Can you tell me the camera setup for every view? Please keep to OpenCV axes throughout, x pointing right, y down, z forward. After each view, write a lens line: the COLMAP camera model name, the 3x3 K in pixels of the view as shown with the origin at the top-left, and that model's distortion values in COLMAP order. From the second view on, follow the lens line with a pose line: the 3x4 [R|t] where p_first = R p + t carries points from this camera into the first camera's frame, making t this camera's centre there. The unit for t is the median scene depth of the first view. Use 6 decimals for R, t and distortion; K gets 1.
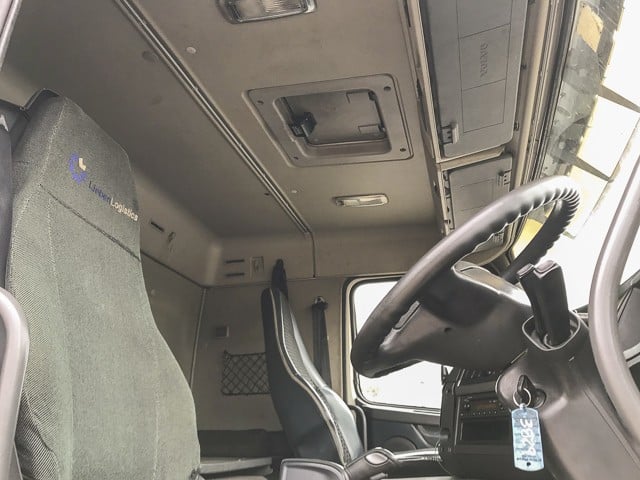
lens RADIAL K [[515.0, 0, 320.0], [0, 515.0, 240.0], [0, 0, 1]] dist [-0.001105, 0.005095]
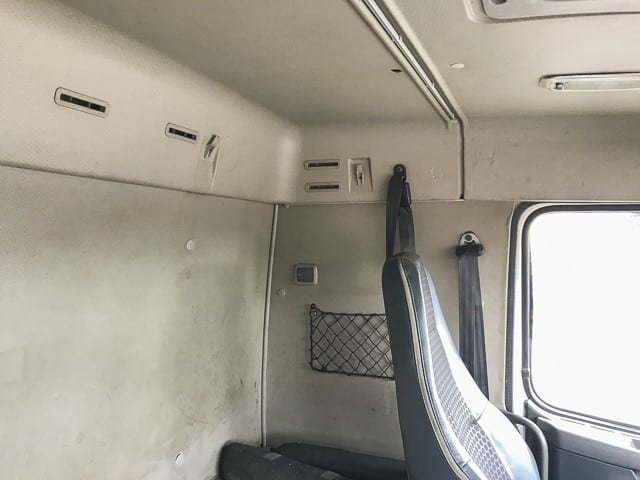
lens RADIAL K [[515.0, 0, 320.0], [0, 515.0, 240.0], [0, 0, 1]] dist [-0.001105, 0.005095]
pose [[0.991138, 0.020044, -0.131316, -0.125445], [0.030169, 0.928752, 0.369473, -0.141390], [0.129366, -0.370160, 0.919916, 0.594163]]
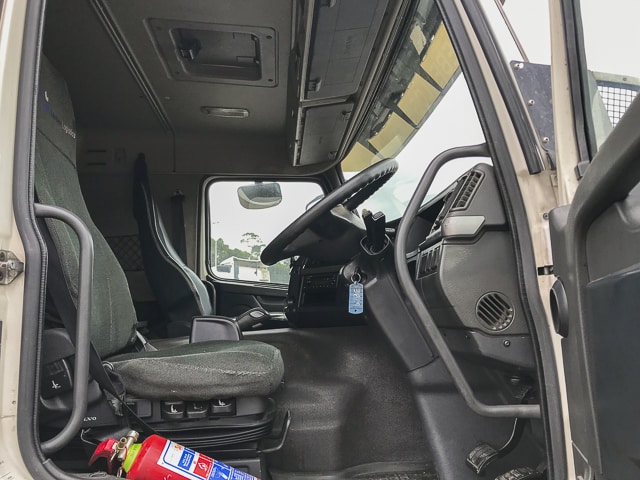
lens RADIAL K [[514.6, 0, 304.7], [0, 514.6, 237.8], [0, 0, 1]] dist [-0.002093, 0.000260]
pose [[0.946586, 0.030993, 0.320958, -0.133908], [-0.102706, 0.972508, 0.208999, -0.072237], [-0.305656, -0.230800, 0.923746, -0.220891]]
